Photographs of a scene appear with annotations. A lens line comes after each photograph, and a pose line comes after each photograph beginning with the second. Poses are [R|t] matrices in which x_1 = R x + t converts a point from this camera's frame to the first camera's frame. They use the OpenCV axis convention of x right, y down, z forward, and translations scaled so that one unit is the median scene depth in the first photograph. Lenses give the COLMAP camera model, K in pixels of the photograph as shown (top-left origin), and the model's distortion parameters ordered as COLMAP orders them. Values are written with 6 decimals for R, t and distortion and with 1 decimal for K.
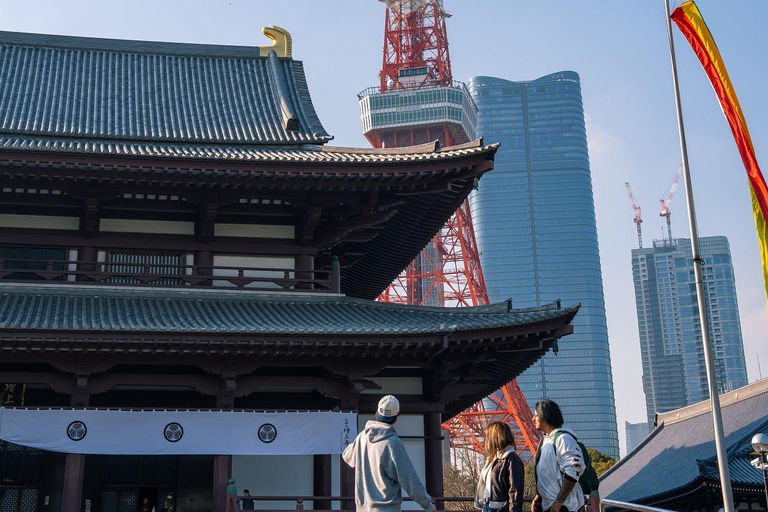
lens RADIAL K [[751.2, 0, 384.0], [0, 751.2, 256.0], [0, 0, 1]] dist [0.128718, -0.001174]
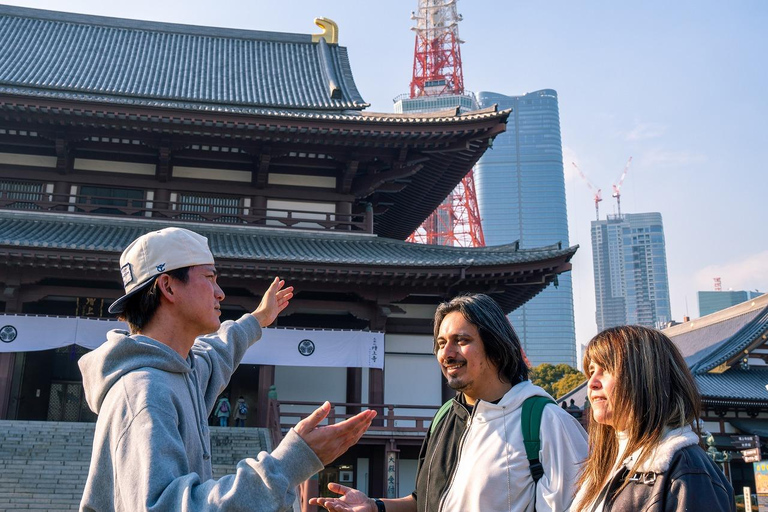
lens RADIAL K [[751.2, 0, 384.0], [0, 751.2, 256.0], [0, 0, 1]] dist [0.128718, -0.001174]
pose [[0.999189, 0.021441, -0.034071, 0.000366], [-0.017806, 0.994456, 0.103636, -0.044179], [0.036104, -0.102945, 0.994032, -0.206520]]
